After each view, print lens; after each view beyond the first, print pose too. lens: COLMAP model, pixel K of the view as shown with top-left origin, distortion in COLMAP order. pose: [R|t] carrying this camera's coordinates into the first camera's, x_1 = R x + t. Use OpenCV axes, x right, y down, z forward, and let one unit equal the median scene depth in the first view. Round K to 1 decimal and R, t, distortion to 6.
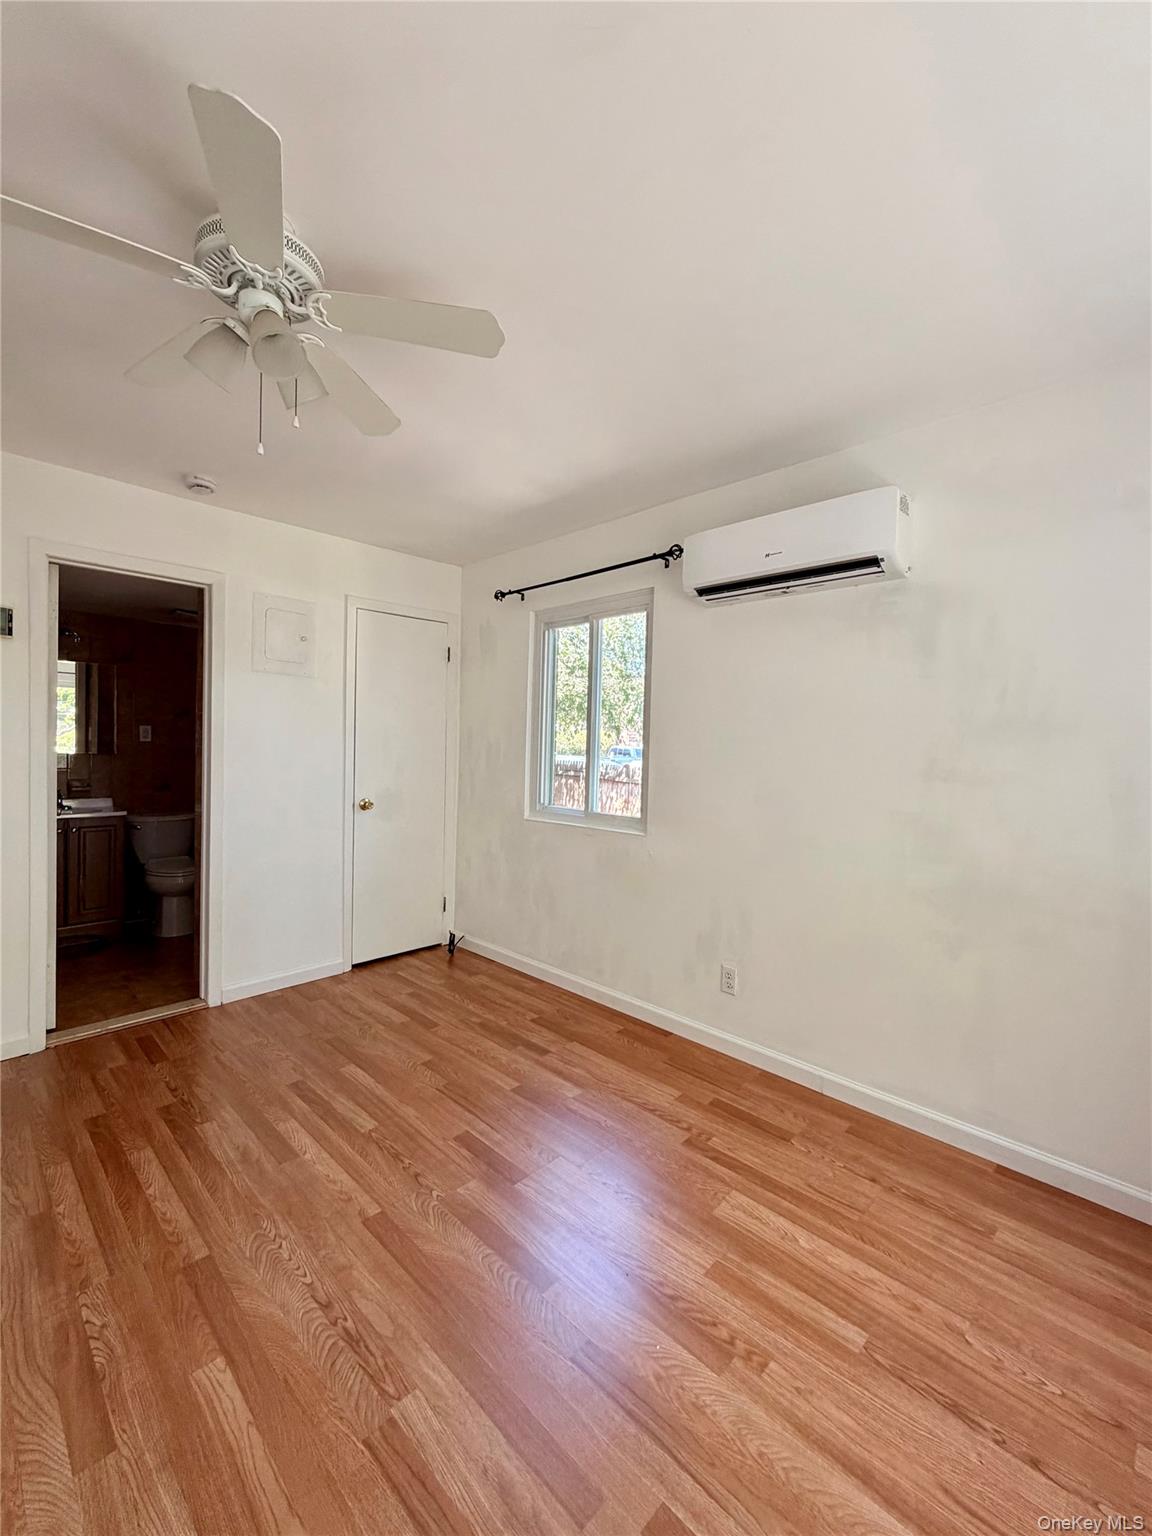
lens RADIAL K [[616.7, 0, 570.1], [0, 616.7, 761.2], [0, 0, 1]] dist [-0.000518, 0.000200]
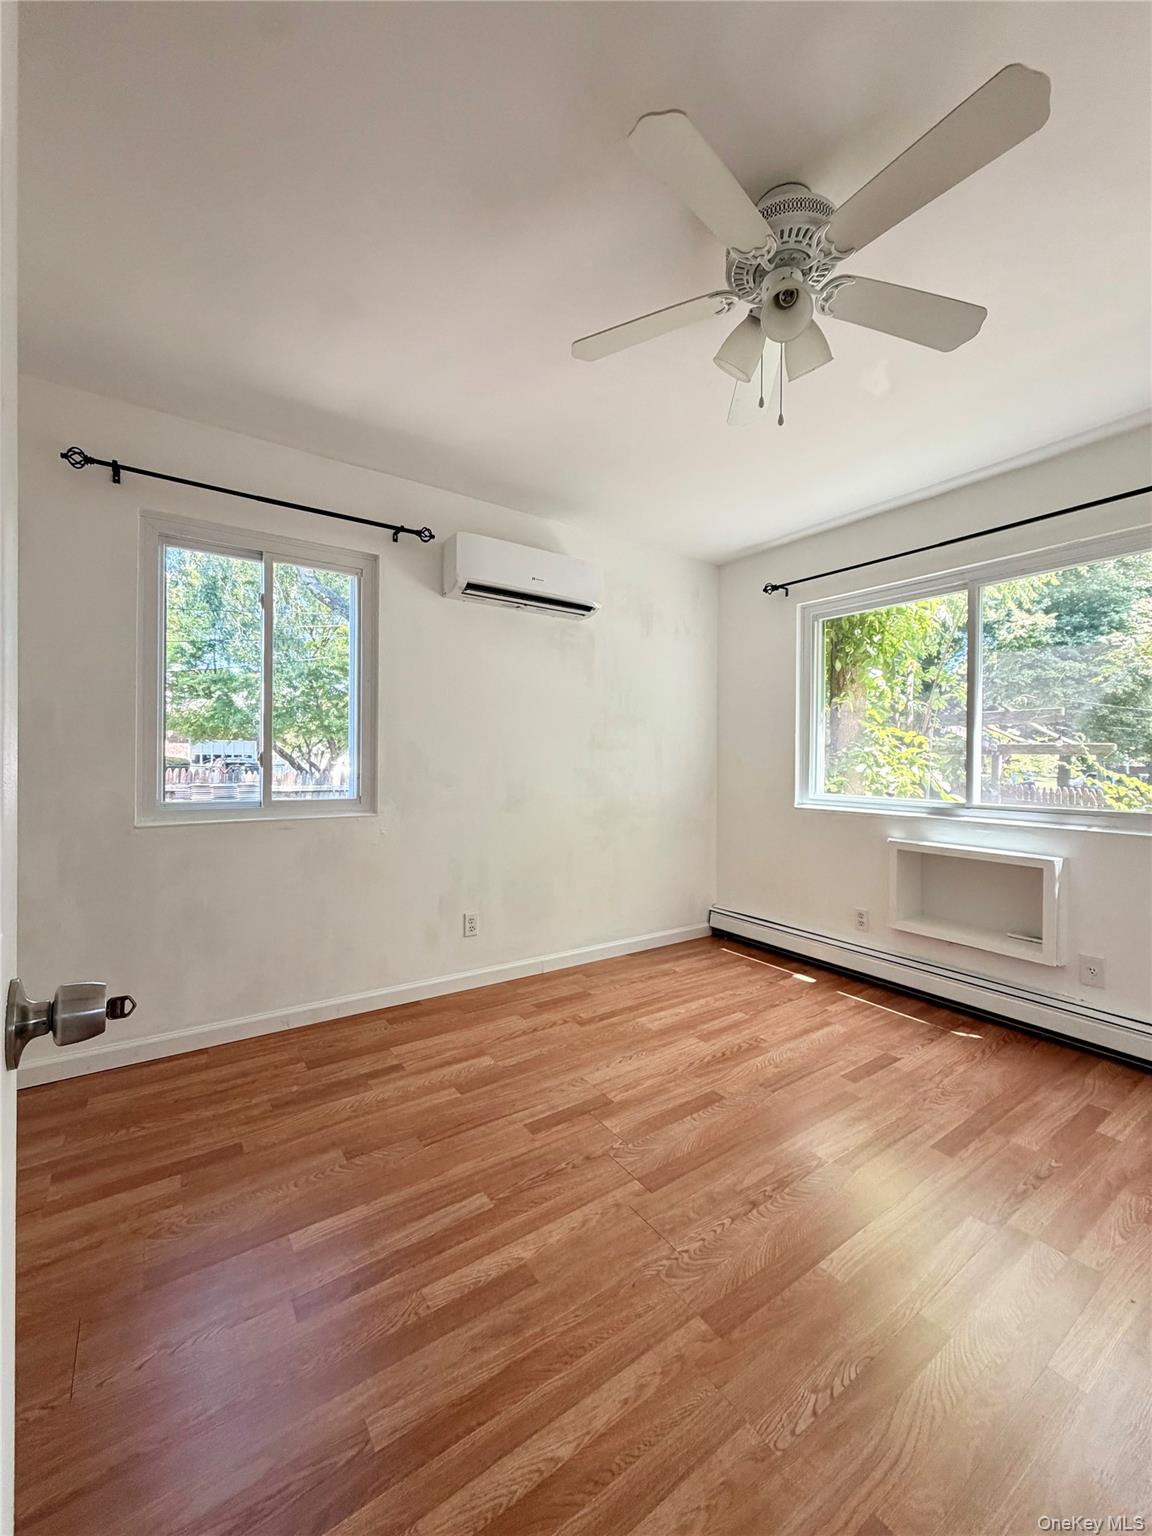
lens RADIAL K [[616.7, 0, 550.4], [0, 616.7, 759.0], [0, 0, 1]] dist [-0.000518, 0.000200]
pose [[0.213303, -0.019042, 0.976801, -1.161842], [0.013241, 0.999775, 0.016598, 0.034610], [-0.976896, 0.009393, 0.213507, 0.830194]]
